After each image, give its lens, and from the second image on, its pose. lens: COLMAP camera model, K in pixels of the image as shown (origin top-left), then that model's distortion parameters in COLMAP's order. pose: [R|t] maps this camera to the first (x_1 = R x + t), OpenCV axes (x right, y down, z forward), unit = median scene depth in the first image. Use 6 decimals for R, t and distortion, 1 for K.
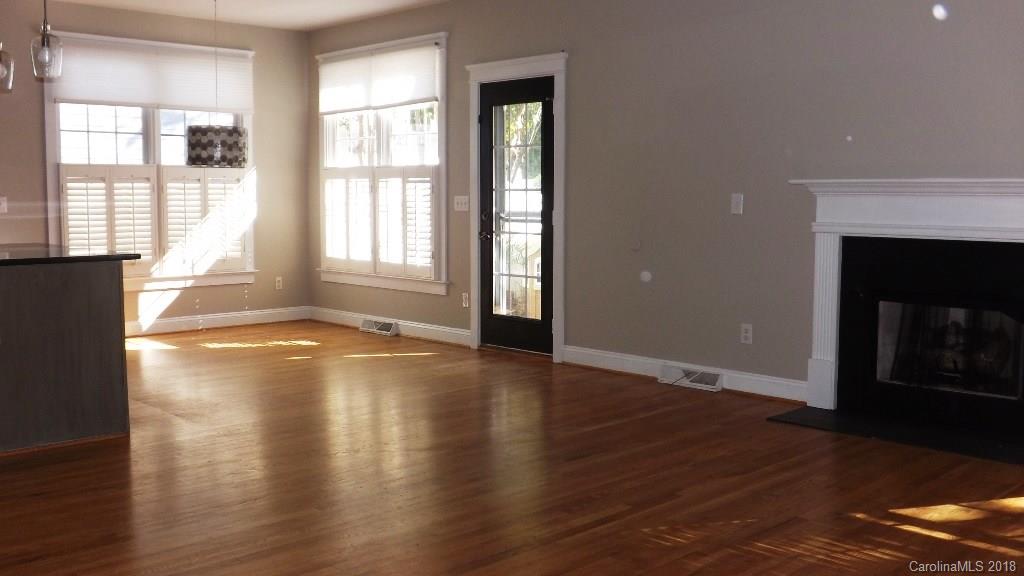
lens RADIAL K [[1007.7, 0, 515.3], [0, 1007.7, 287.3], [0, 0, 1]] dist [-0.072128, 0.000000]
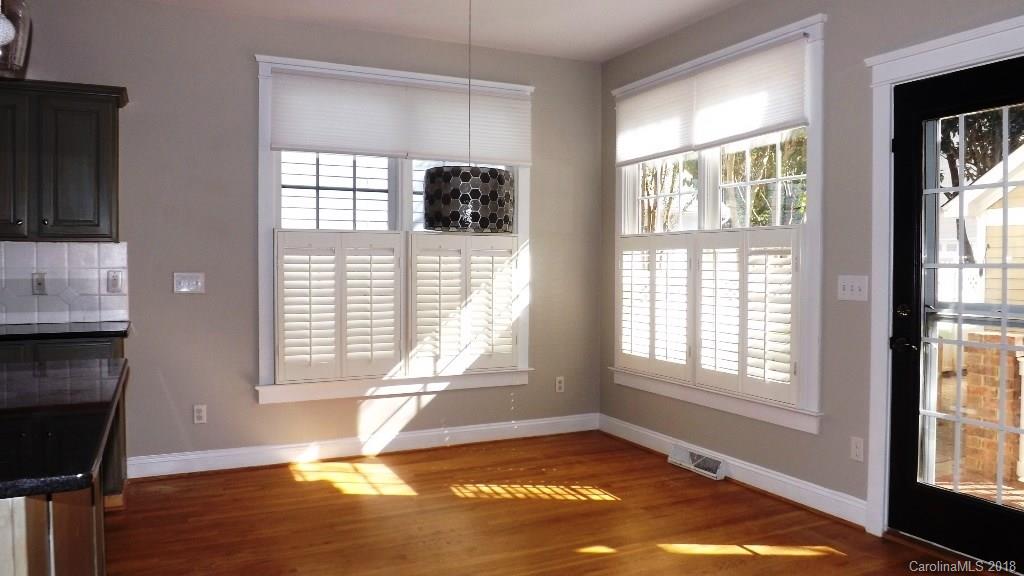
lens RADIAL K [[764.0, 0, 509.2], [0, 764.0, 292.2], [0, 0, 1]] dist [-0.036740, 0.005364]
pose [[0.950871, 0.010648, -0.309404, -0.102800], [-0.028944, 0.998089, -0.054603, -0.047305], [0.308231, 0.060876, 0.949362, 0.478690]]
